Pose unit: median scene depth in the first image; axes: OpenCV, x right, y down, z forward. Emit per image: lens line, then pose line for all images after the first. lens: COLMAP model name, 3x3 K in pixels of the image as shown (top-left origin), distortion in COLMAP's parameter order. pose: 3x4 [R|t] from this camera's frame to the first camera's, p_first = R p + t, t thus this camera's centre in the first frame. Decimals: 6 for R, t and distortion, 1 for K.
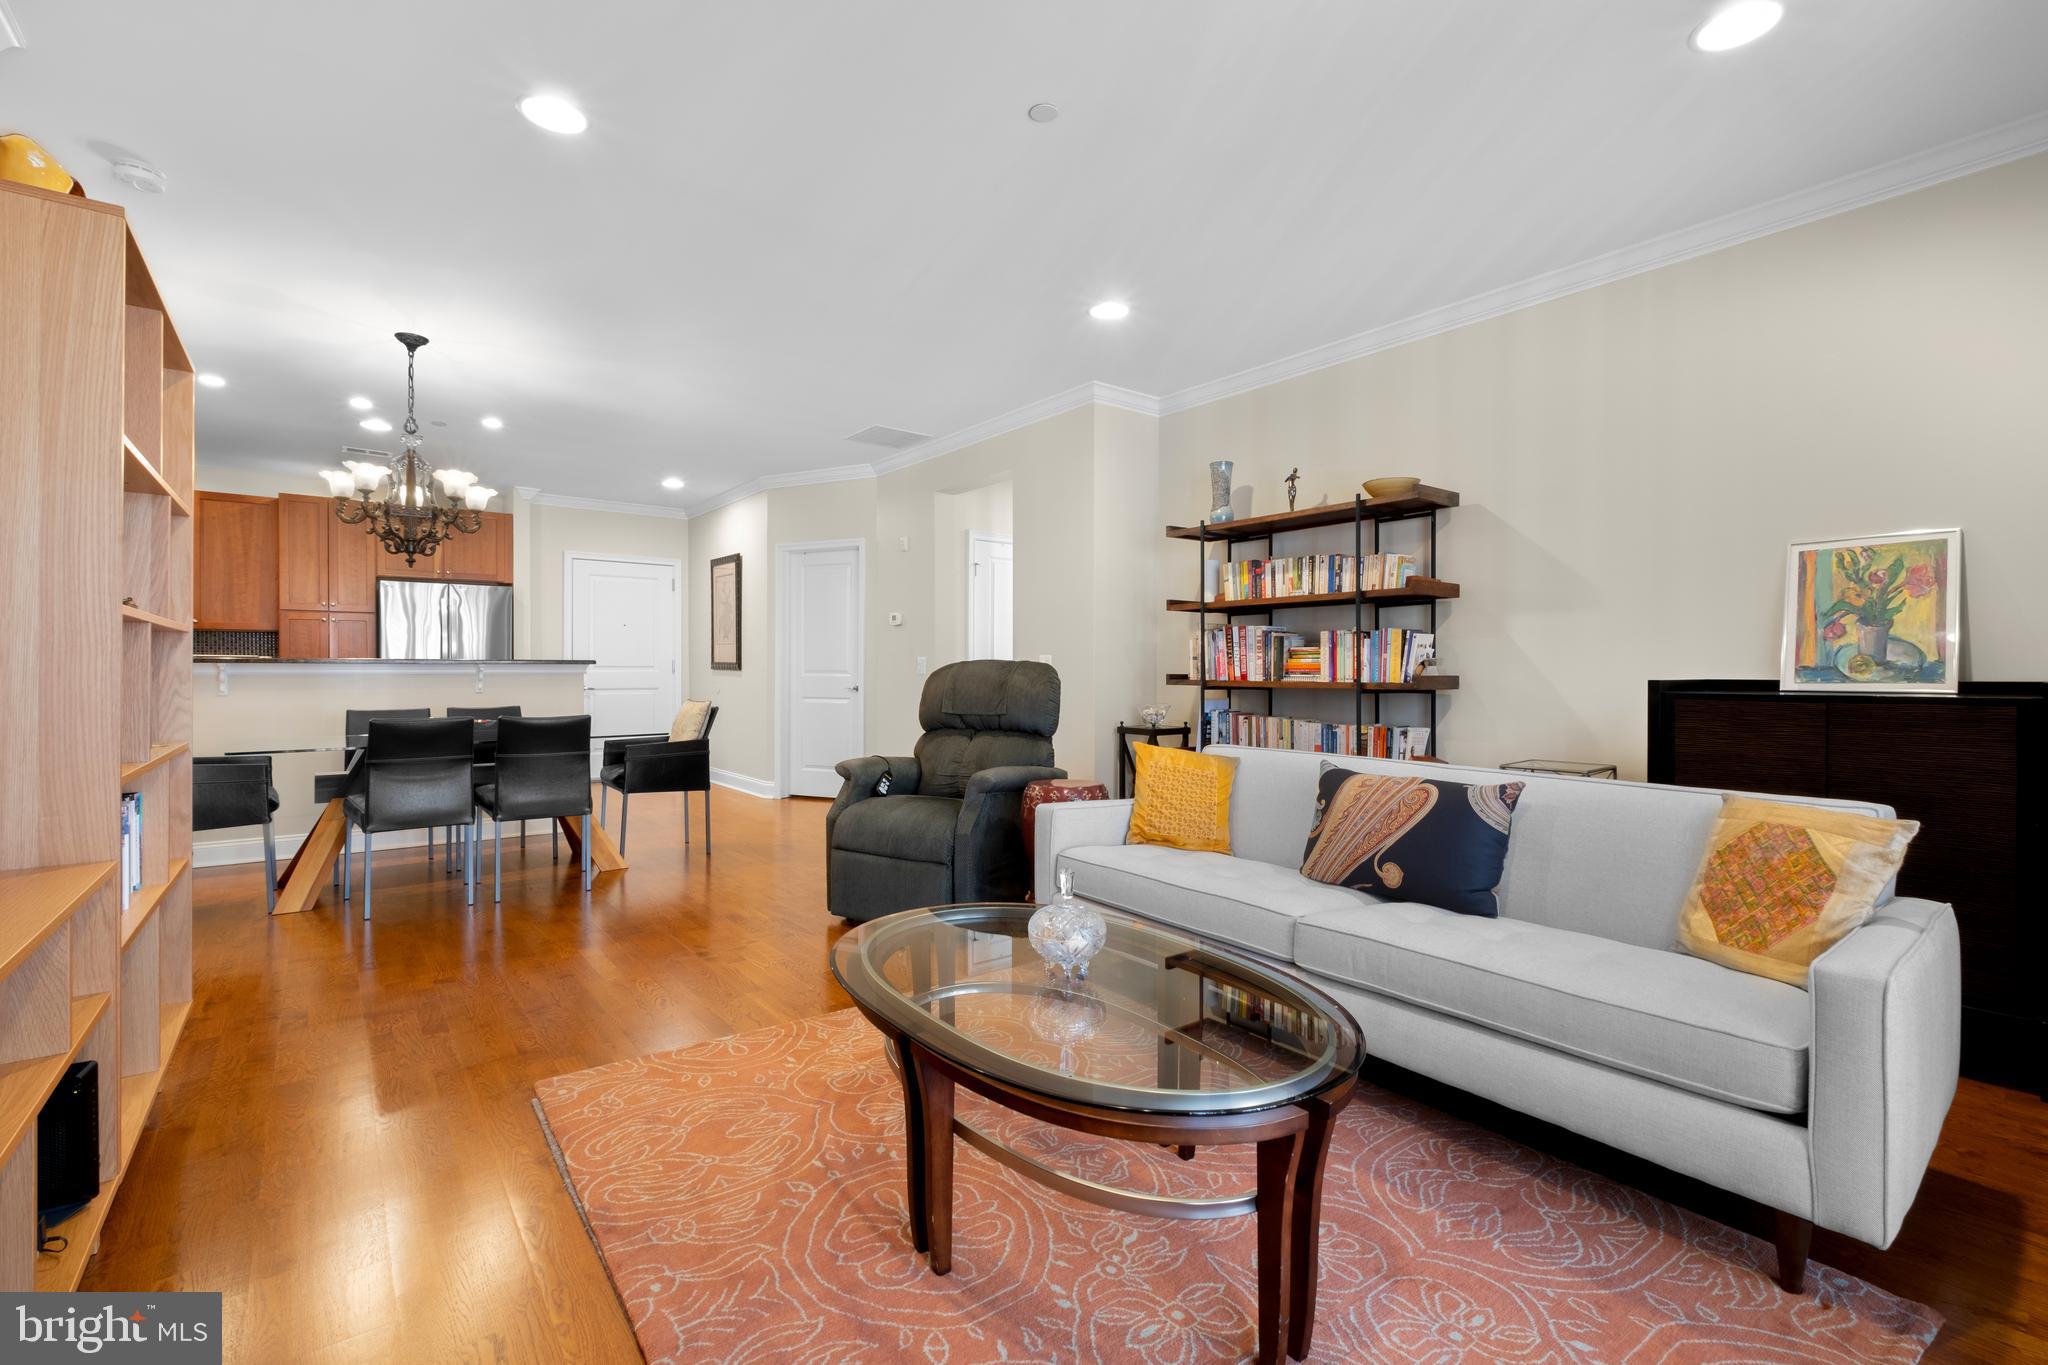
lens RADIAL K [[888.6, 0, 1027.1], [0, 888.6, 670.7], [0, 0, 1]] dist [0.003671, -0.005366]
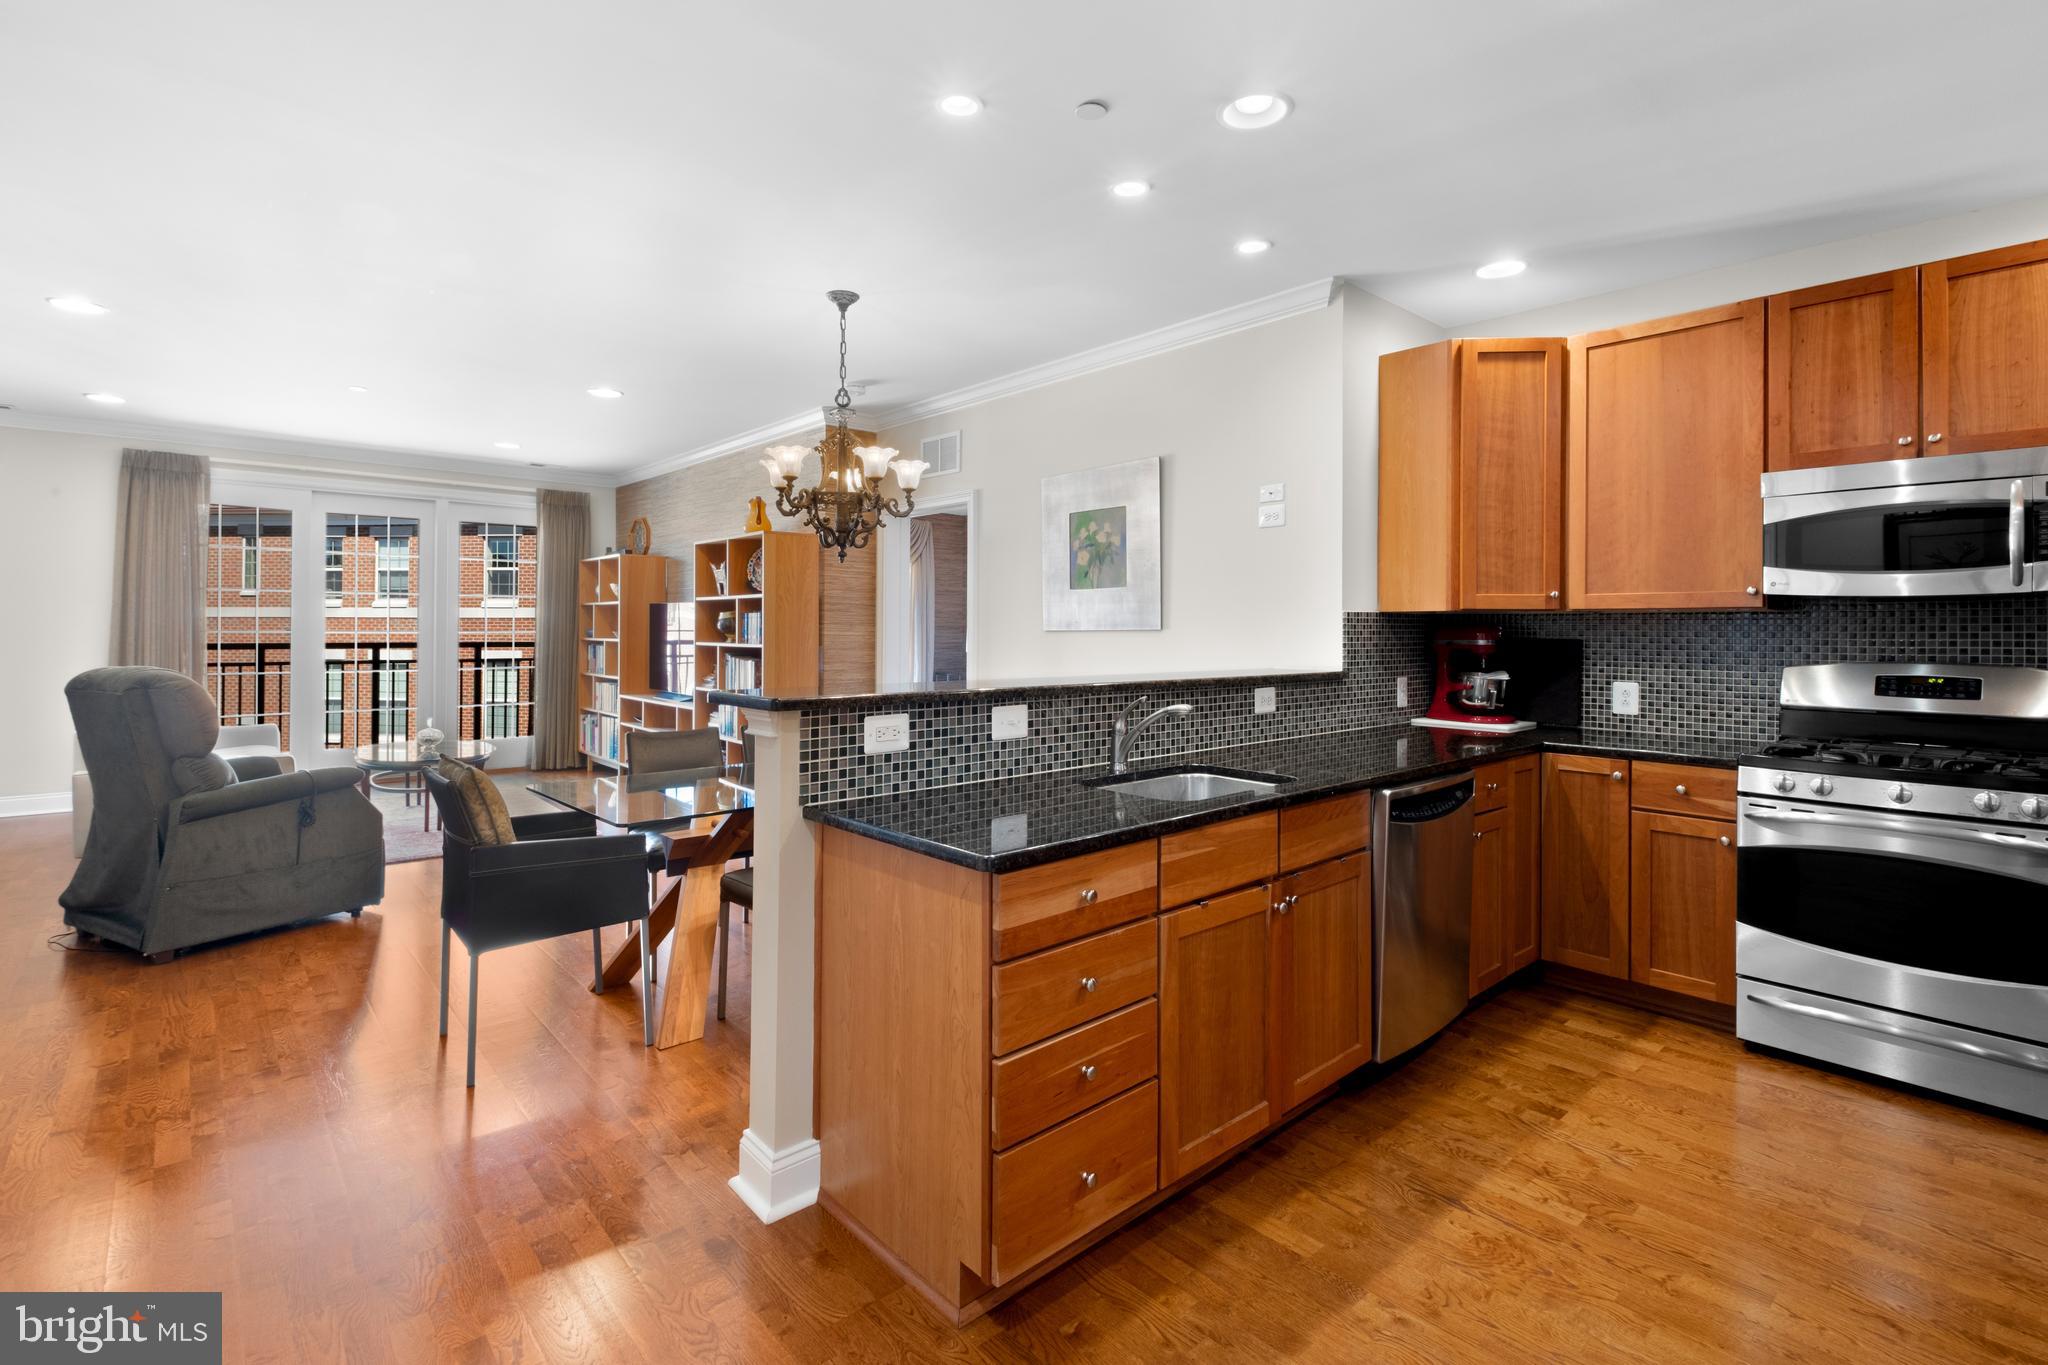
lens RADIAL K [[938.8, 0, 1024.6], [0, 938.8, 625.2], [0, 0, 1]] dist [0.001299, -0.003930]
pose [[-0.998027, -0.007728, -0.062311, -0.769222], [-0.007487, 0.999964, -0.004106, -0.049581], [0.062340, -0.003632, -0.998048, 1.812621]]
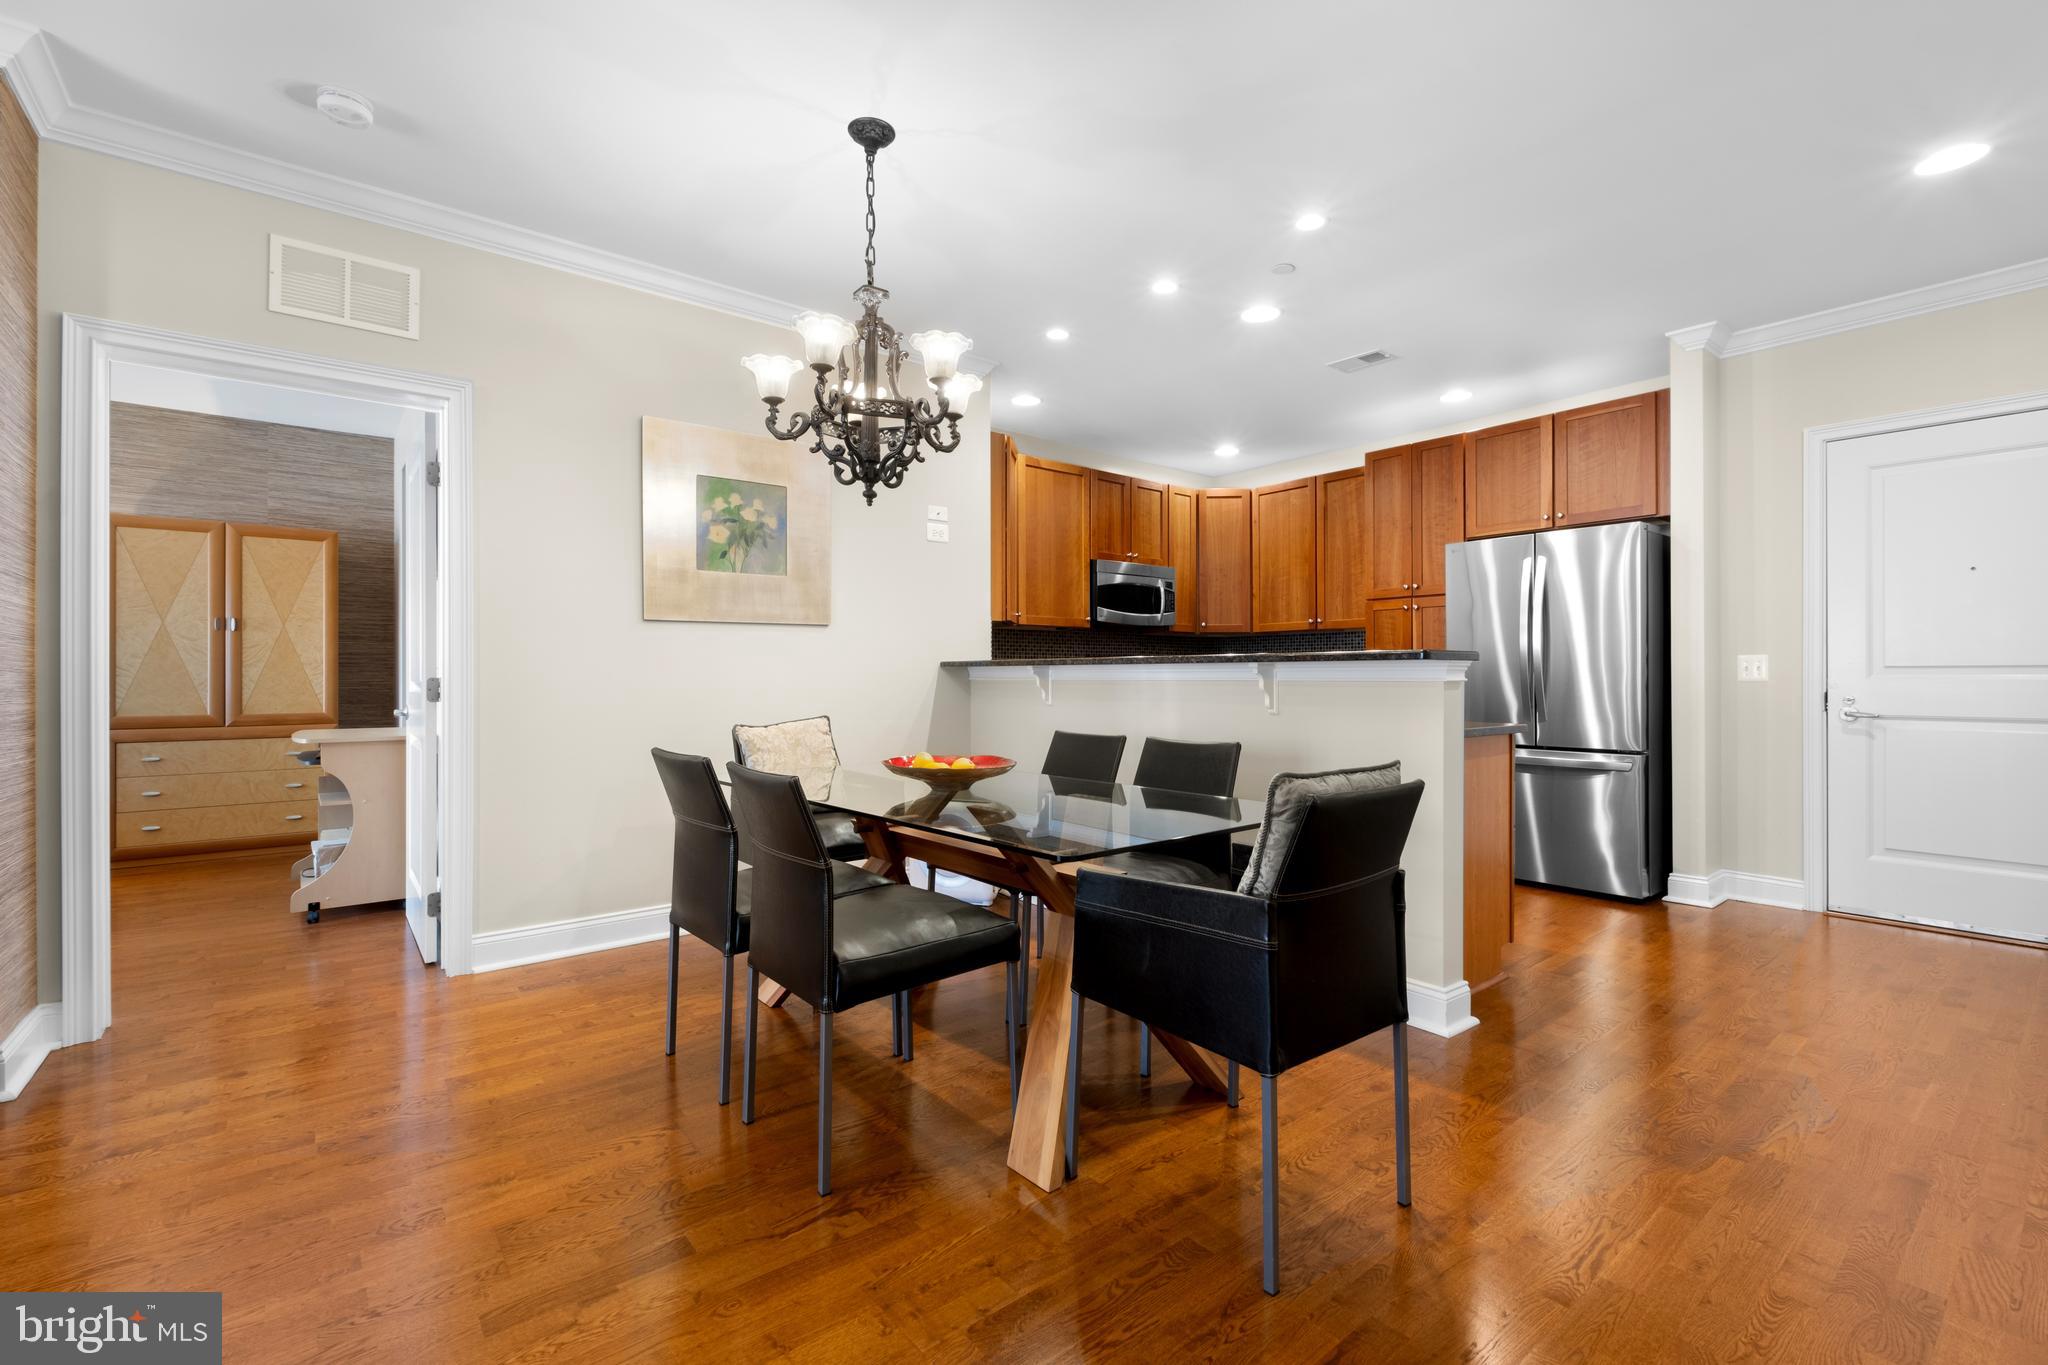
lens RADIAL K [[888.6, 0, 1027.1], [0, 888.6, 670.7], [0, 0, 1]] dist [0.003671, -0.005366]
pose [[0.010623, -0.008580, -0.999907, -0.072942], [-0.001933, 0.999961, -0.008601, 0.003652], [0.999942, 0.002024, 0.010606, 1.042663]]
